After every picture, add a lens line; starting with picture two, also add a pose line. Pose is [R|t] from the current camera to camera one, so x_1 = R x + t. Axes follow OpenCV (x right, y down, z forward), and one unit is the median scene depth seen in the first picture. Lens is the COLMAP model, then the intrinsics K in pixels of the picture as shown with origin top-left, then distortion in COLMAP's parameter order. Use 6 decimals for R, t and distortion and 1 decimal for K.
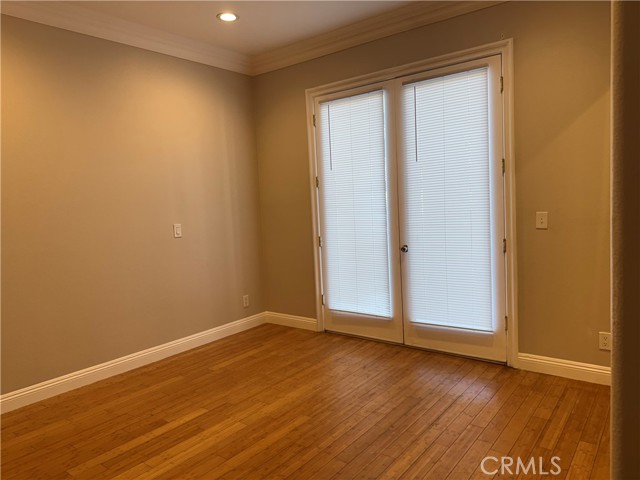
lens RADIAL K [[455.3, 0, 320.2], [0, 455.3, 239.7], [0, 0, 1]] dist [0.059344, -0.071830]
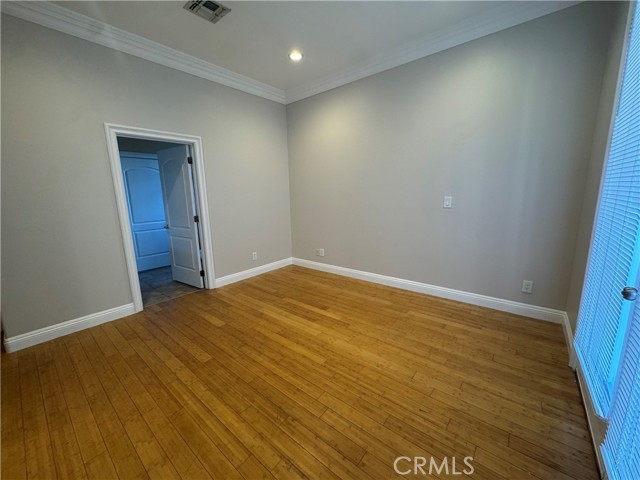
lens RADIAL K [[257.9, 0, 318.6], [0, 257.9, 239.8], [0, 0, 1]] dist [-0.001239, -0.001163]
pose [[-0.034654, 0.230271, -0.972509, 0.469354], [-0.059315, 0.970904, 0.232005, -0.074586], [0.997638, 0.065725, -0.019987, 0.813045]]
